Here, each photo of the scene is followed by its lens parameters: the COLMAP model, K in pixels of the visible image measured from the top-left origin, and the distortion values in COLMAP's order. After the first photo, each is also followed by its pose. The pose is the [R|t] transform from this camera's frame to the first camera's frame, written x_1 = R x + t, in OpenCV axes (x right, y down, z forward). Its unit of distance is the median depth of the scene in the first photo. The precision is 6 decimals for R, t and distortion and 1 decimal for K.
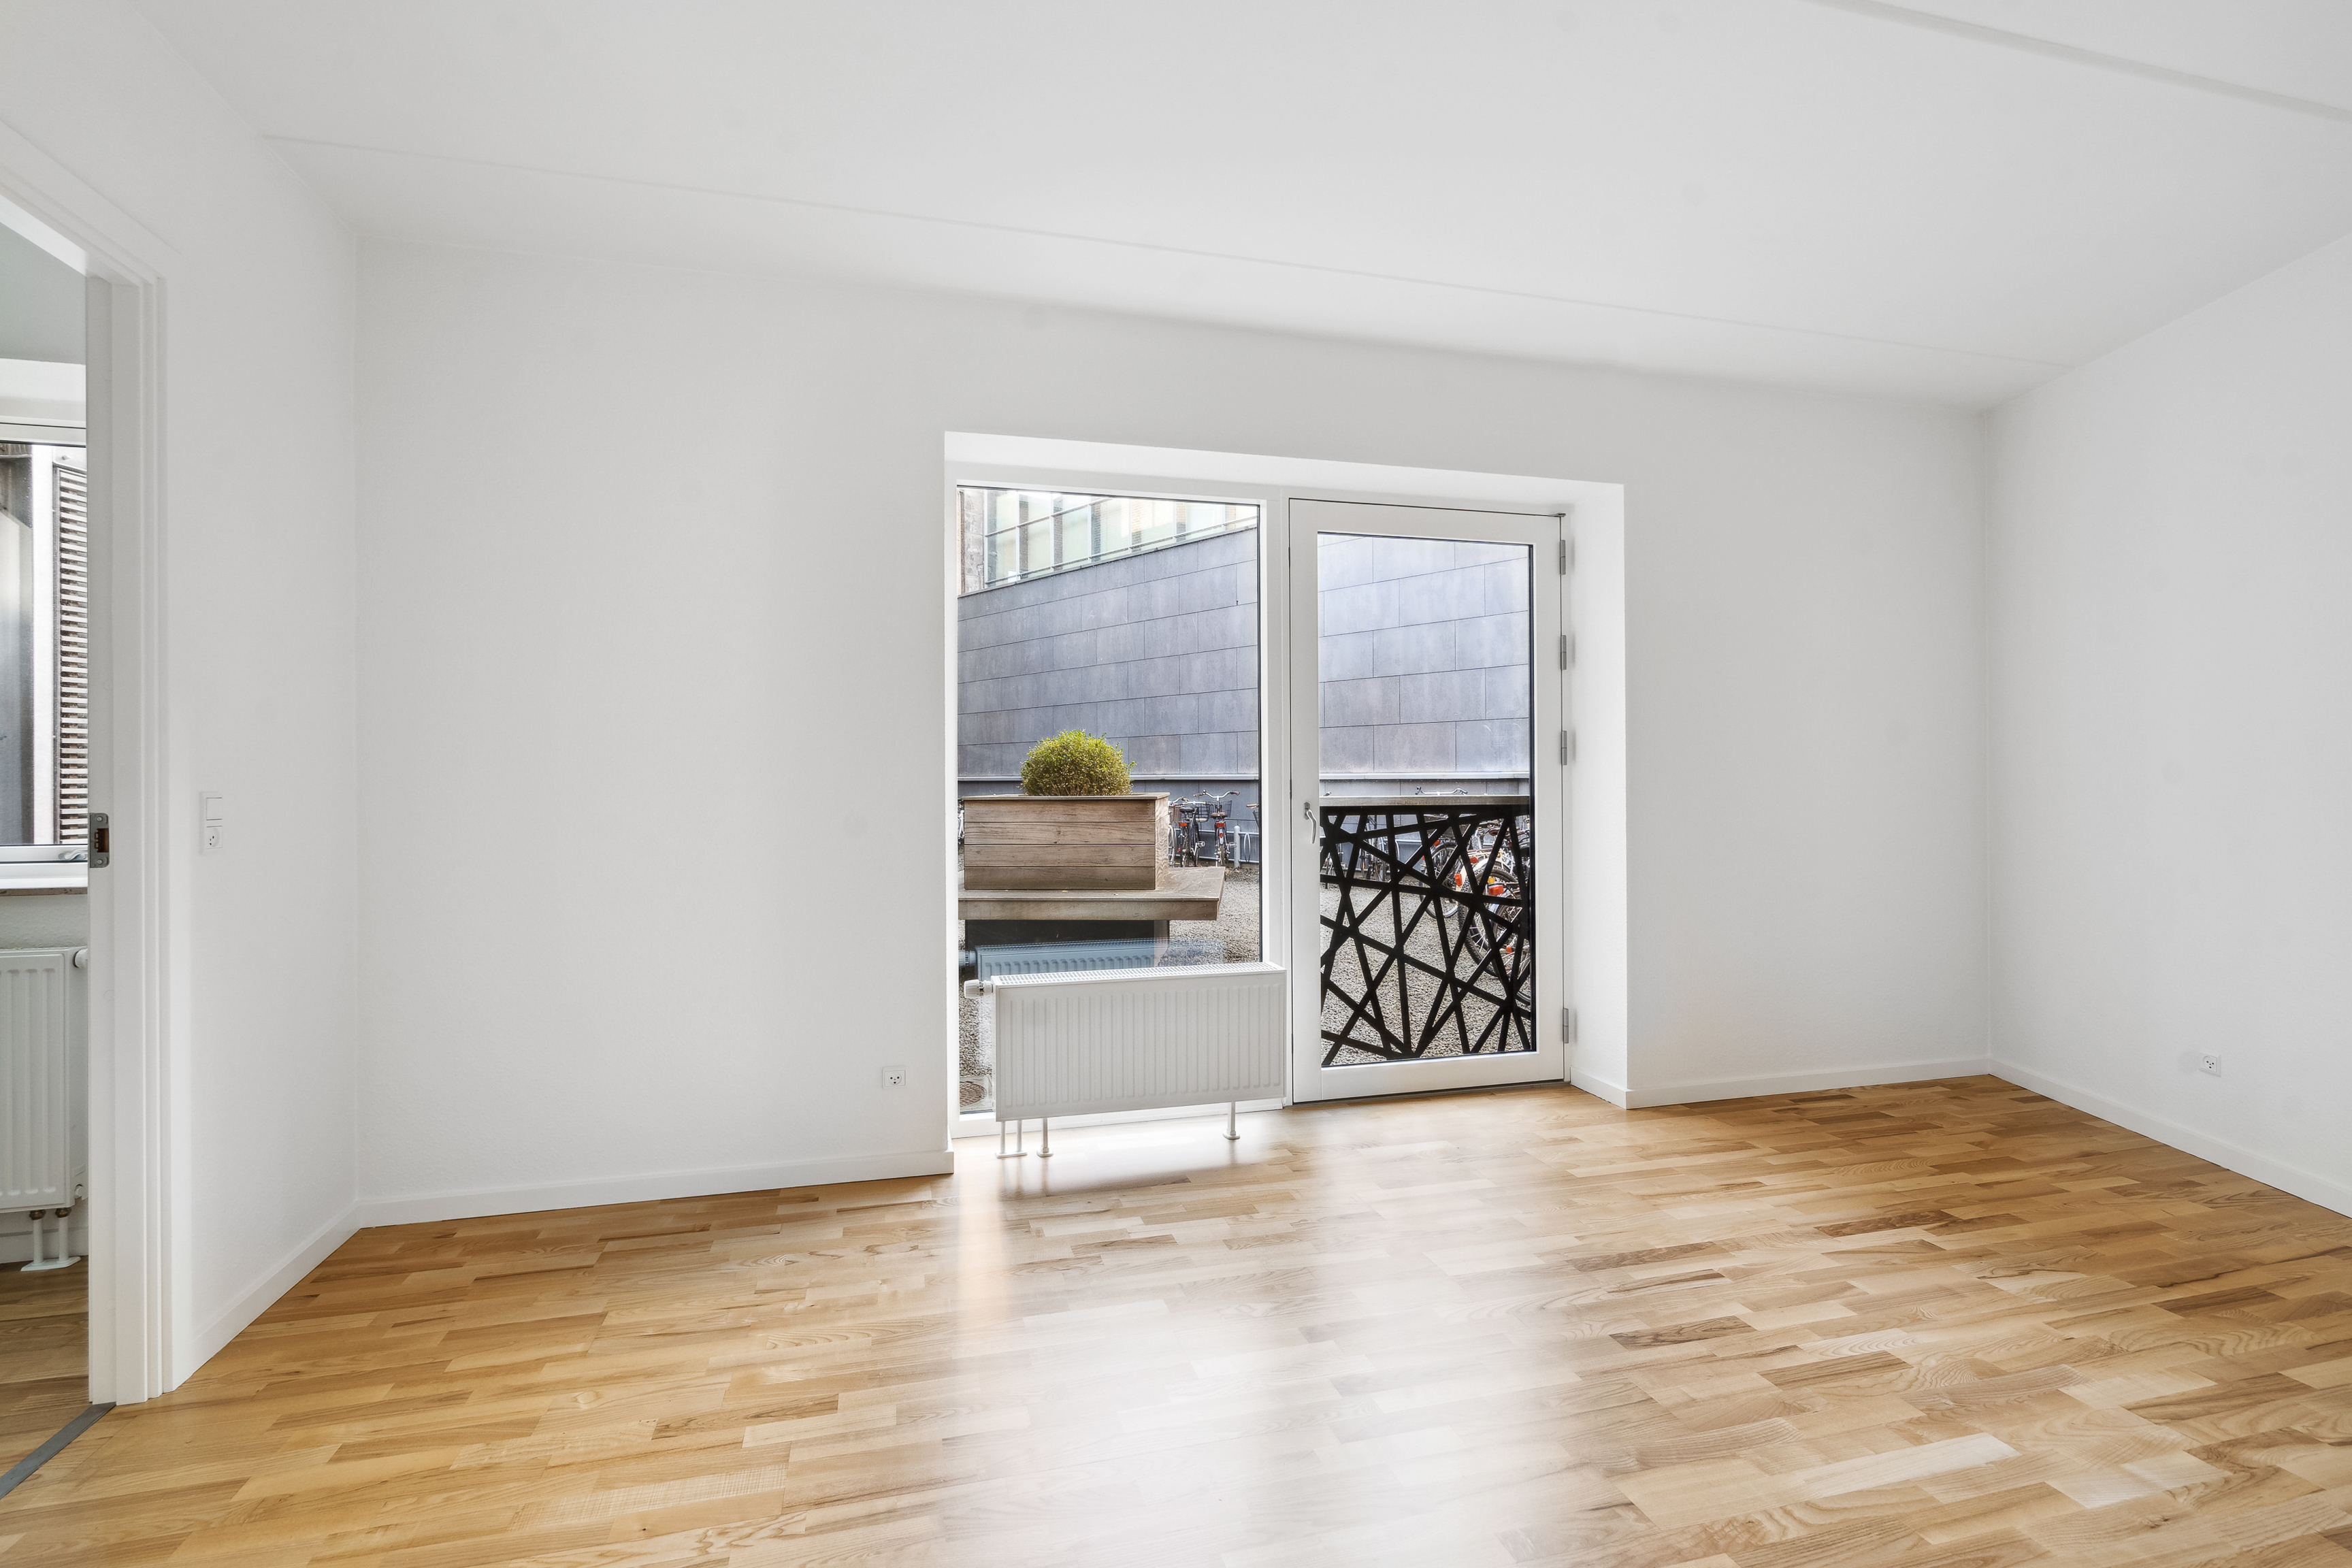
lens RADIAL K [[1083.3, 0, 1176.0], [0, 1083.3, 784.0], [0, 0, 1]] dist [-0.000680, -0.000100]
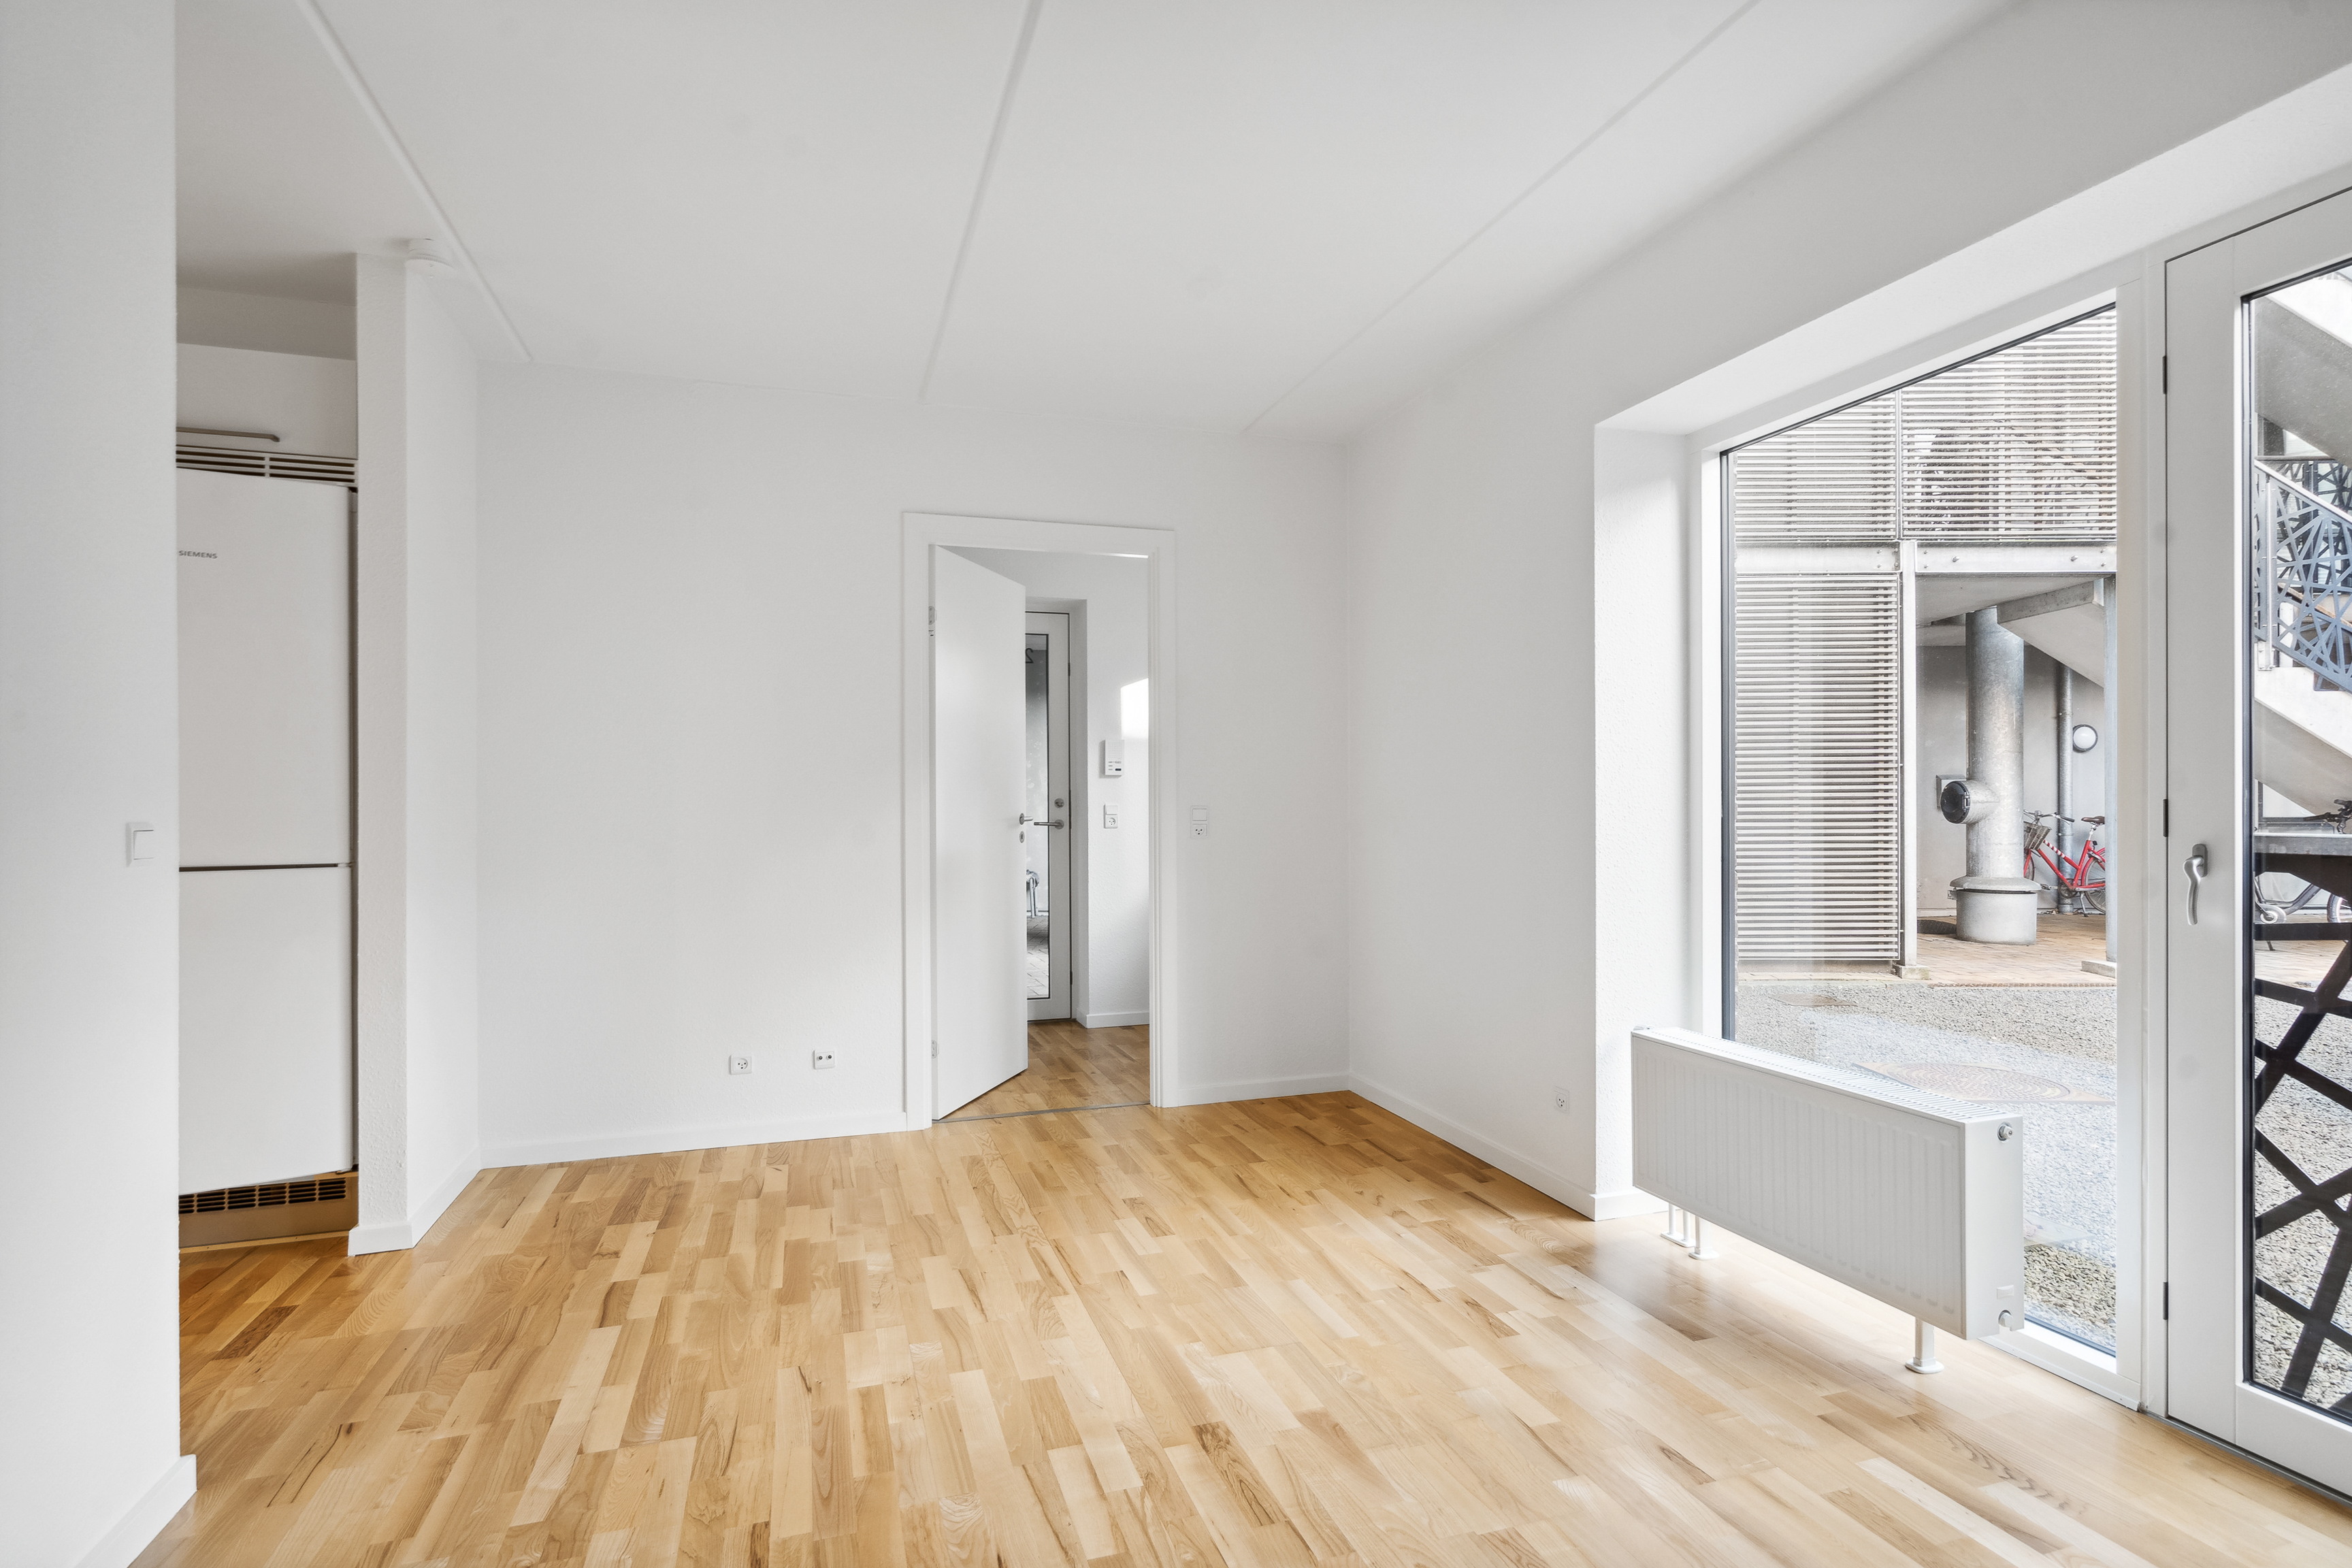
lens RADIAL K [[1180.5, 0, 1176.0], [0, 1180.5, 784.0], [0, 0, 1]] dist [0.000167, 0.000060]
pose [[0.050735, -0.005607, -0.998696, 0.931735], [0.002286, 0.999982, -0.005498, -0.011710], [0.998710, -0.002005, 0.050747, 0.701650]]
